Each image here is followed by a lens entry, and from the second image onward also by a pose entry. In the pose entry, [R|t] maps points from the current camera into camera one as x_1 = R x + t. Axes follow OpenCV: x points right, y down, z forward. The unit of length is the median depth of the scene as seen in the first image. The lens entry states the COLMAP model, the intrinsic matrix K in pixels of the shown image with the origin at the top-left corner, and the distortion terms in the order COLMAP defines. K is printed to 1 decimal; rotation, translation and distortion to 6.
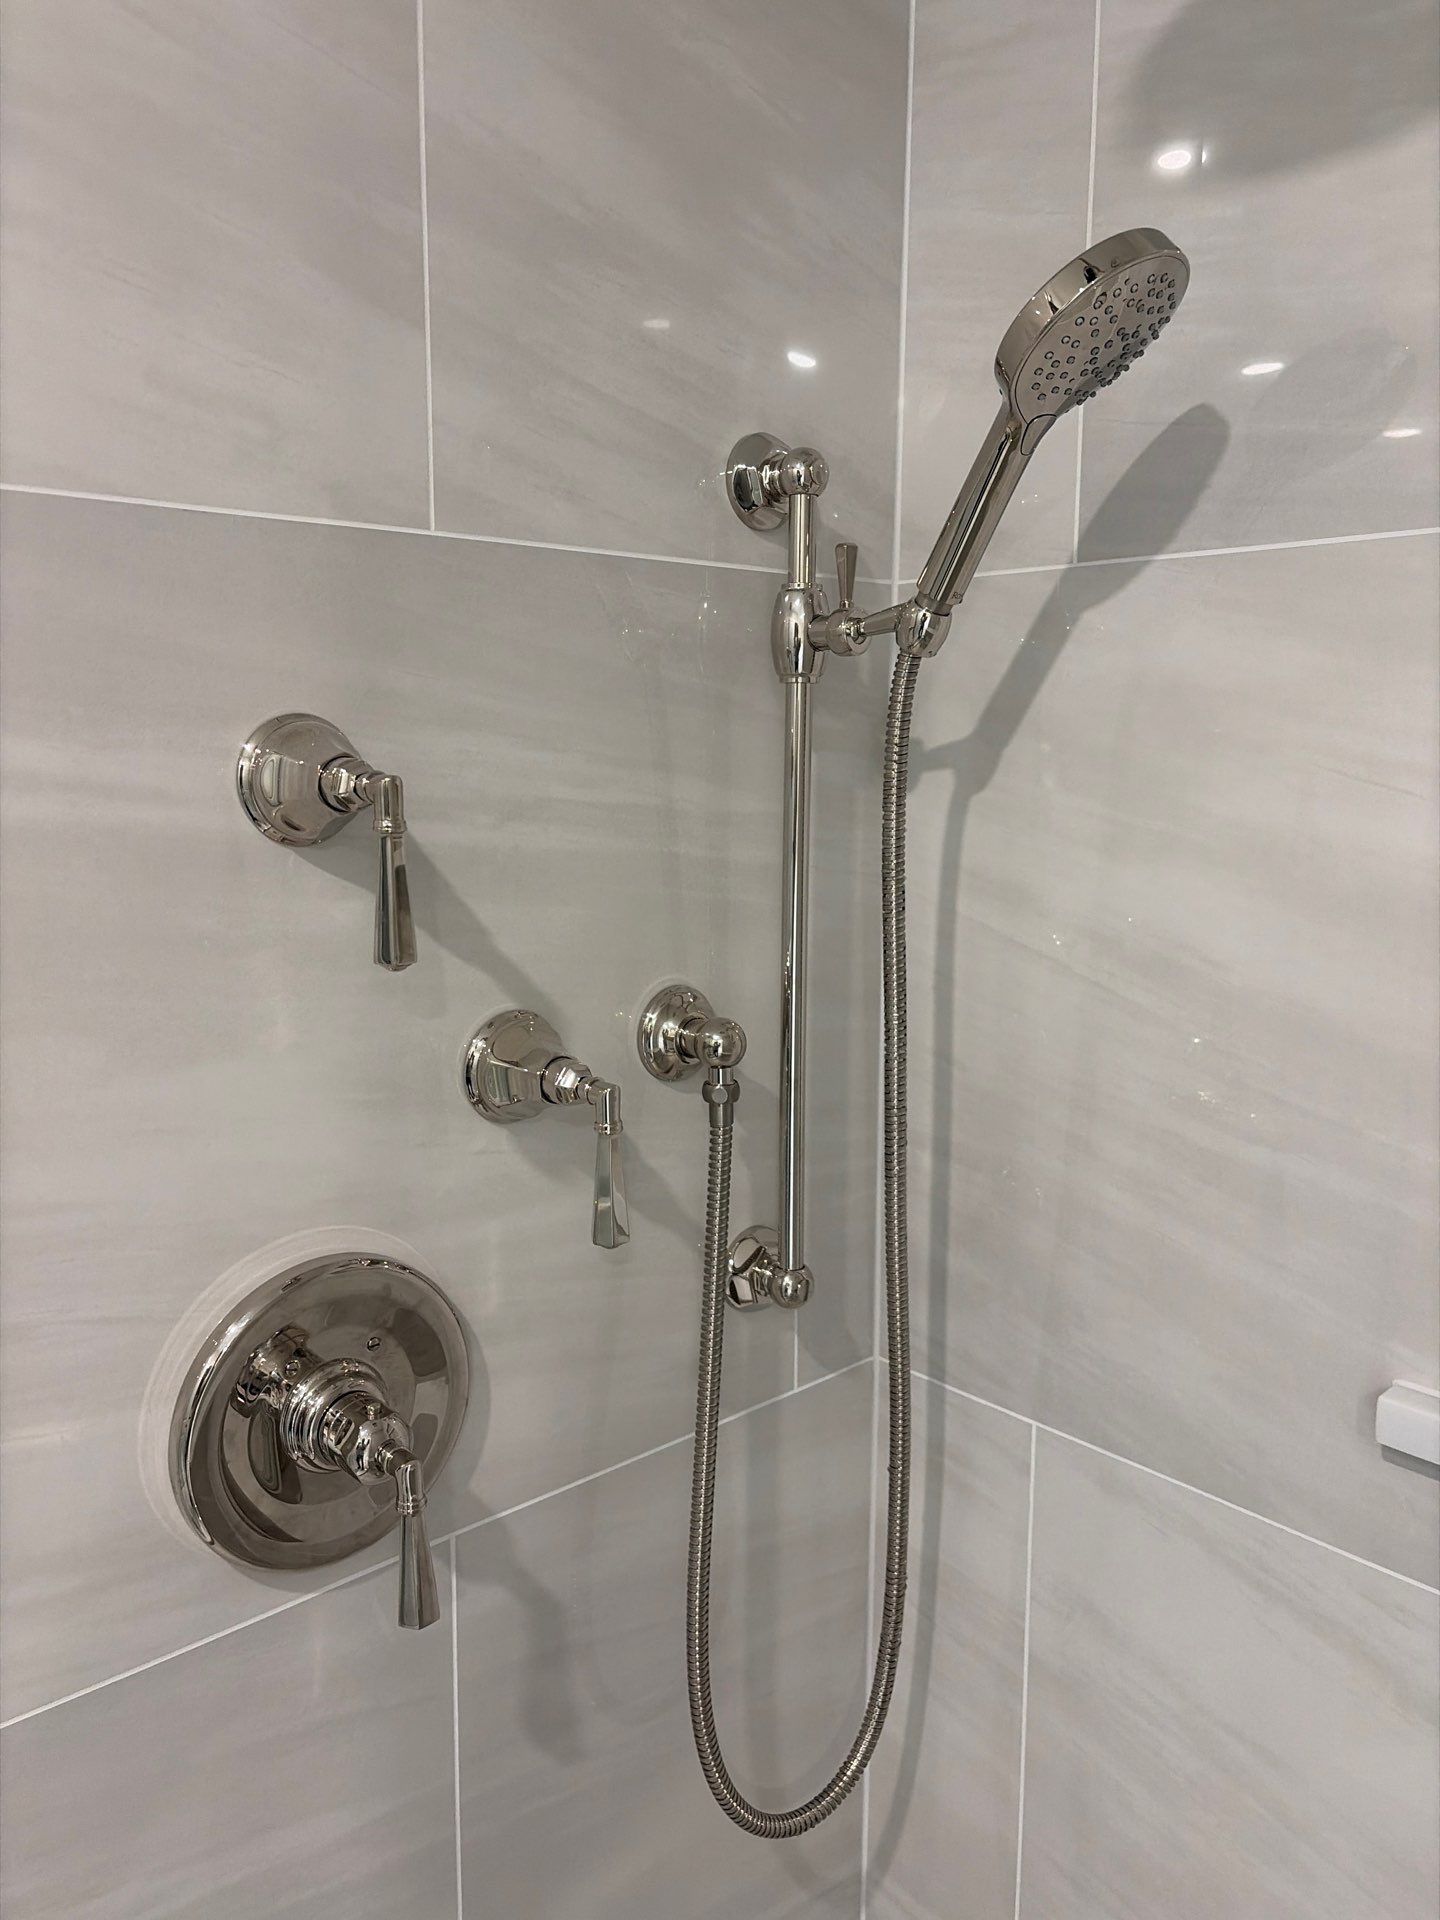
lens RADIAL K [[1451.6, 0, 720.0], [0, 1451.6, 960.0], [0, 0, 1]] dist [0.068915, -0.096783]
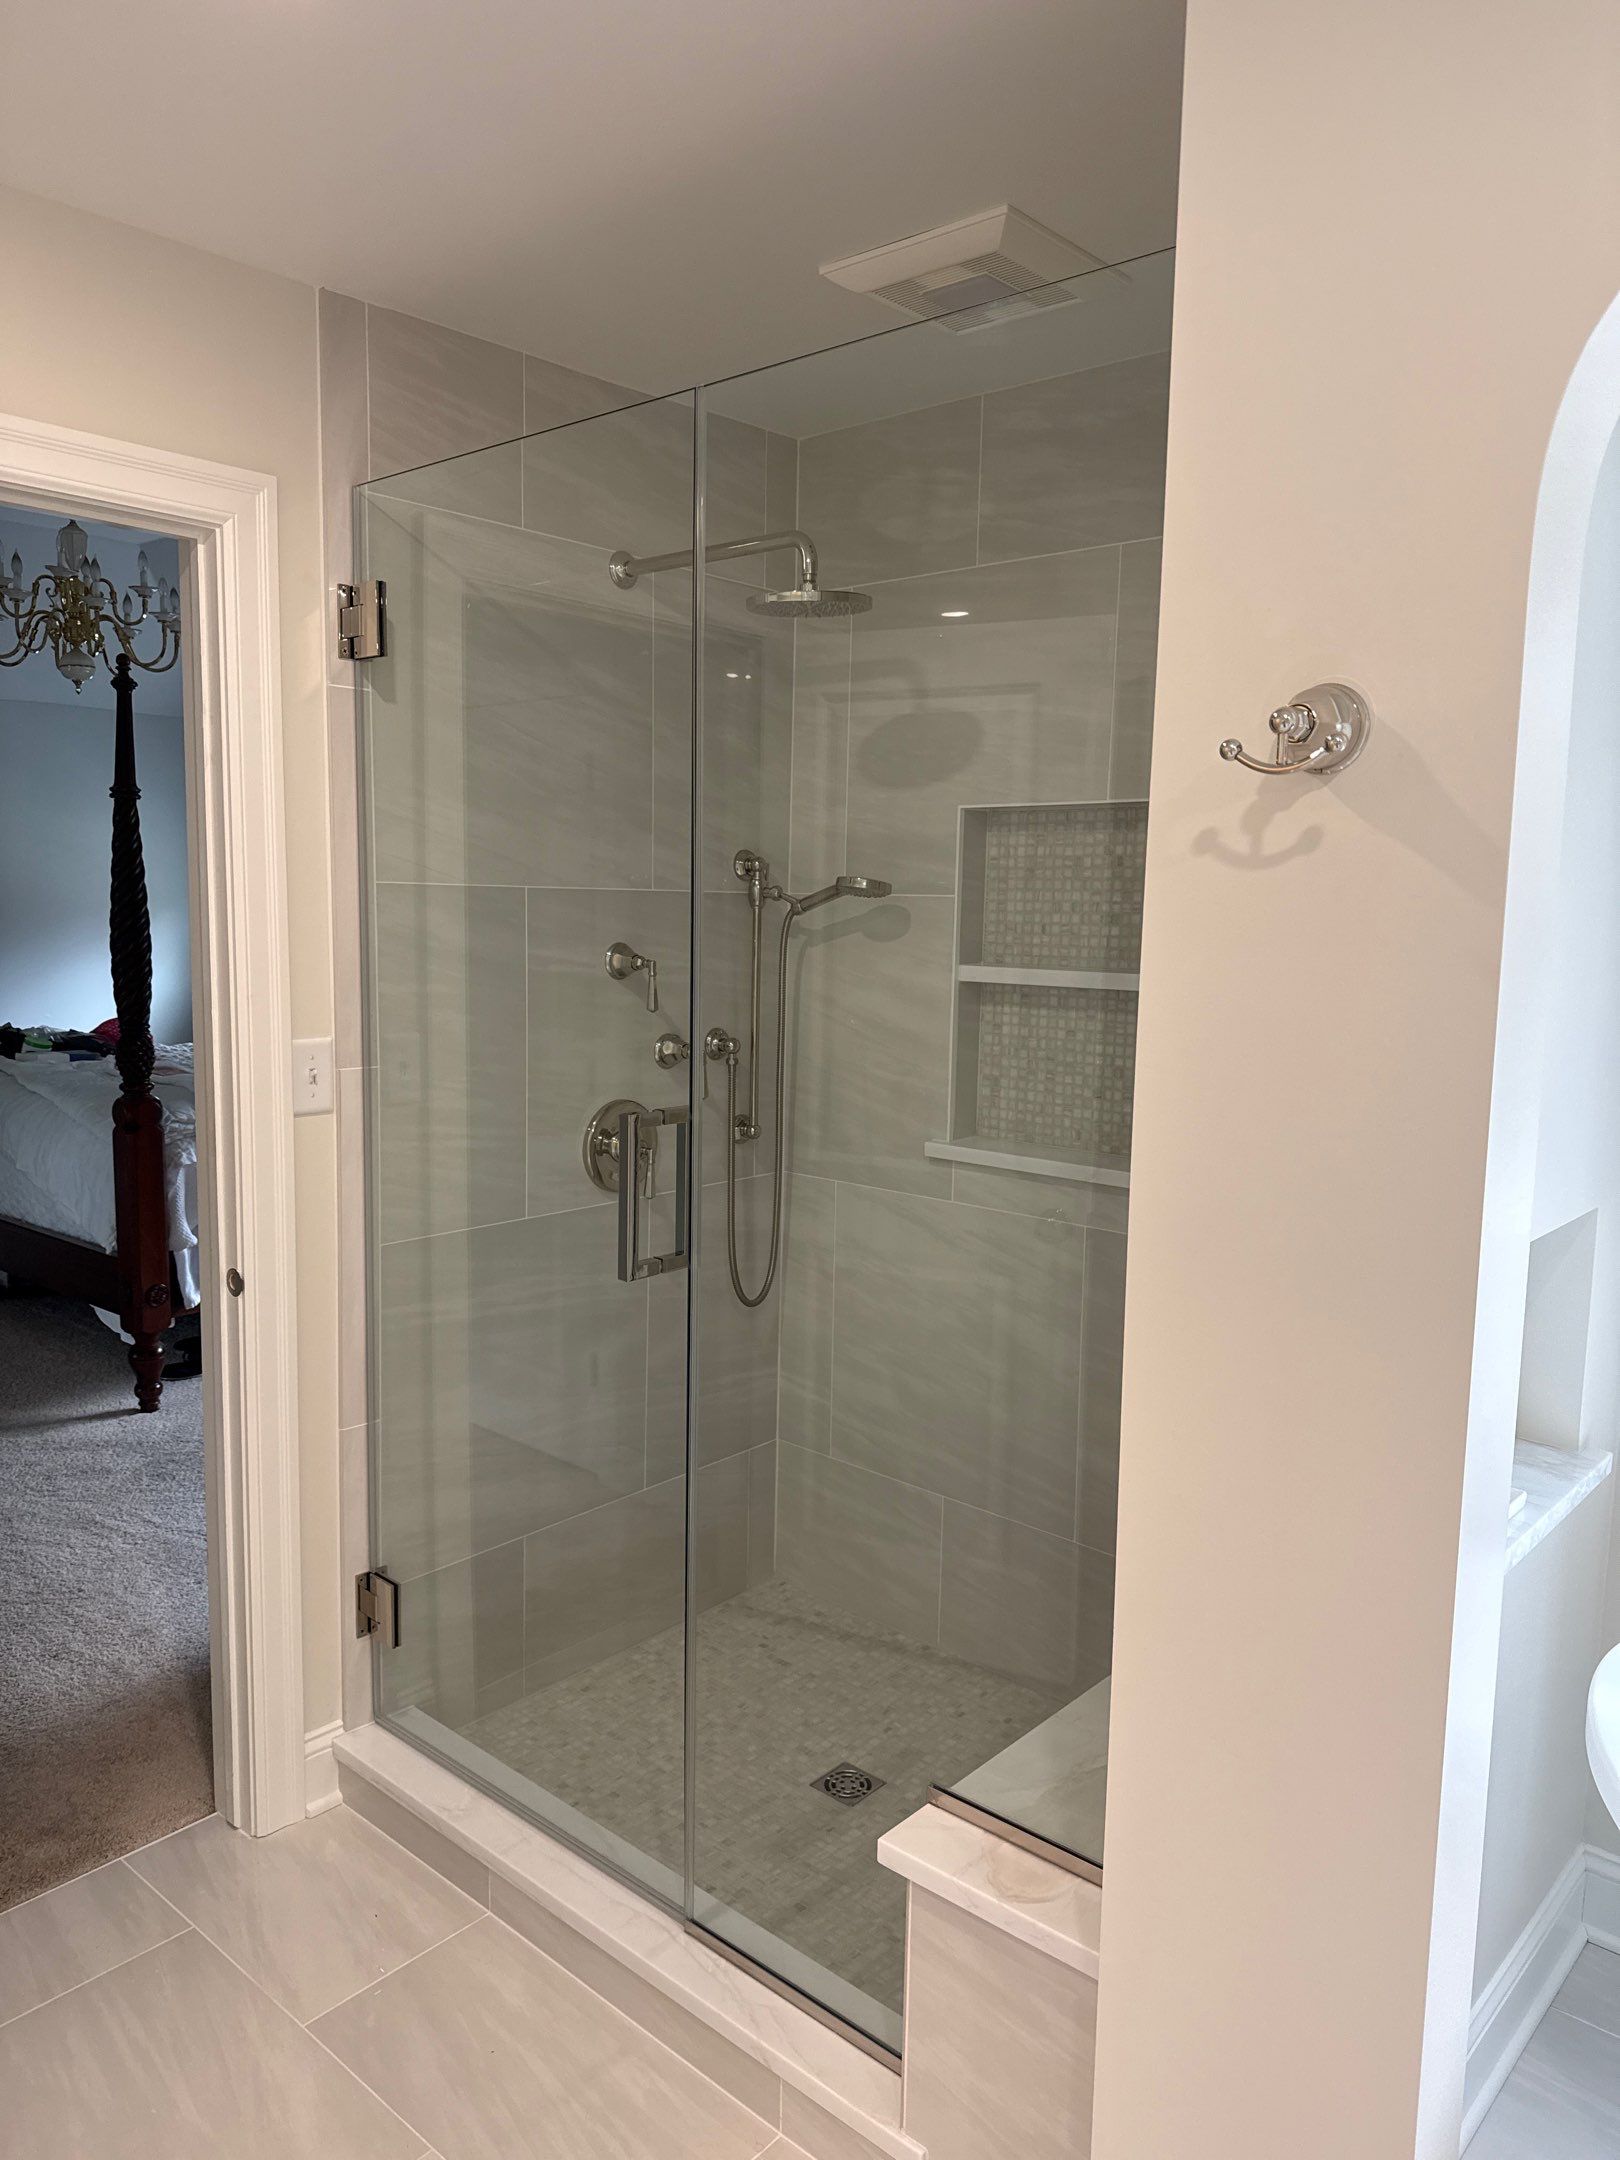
lens RADIAL K [[1633.1, 0, 810.0], [0, 1633.1, 1080.0], [0, 0, 1]] dist [0.068915, -0.096783]
pose [[0.995517, -0.002619, 0.094549, -0.163020], [0.005446, 0.999545, -0.029654, 0.232886], [-0.094428, 0.030036, 0.995078, -2.434224]]
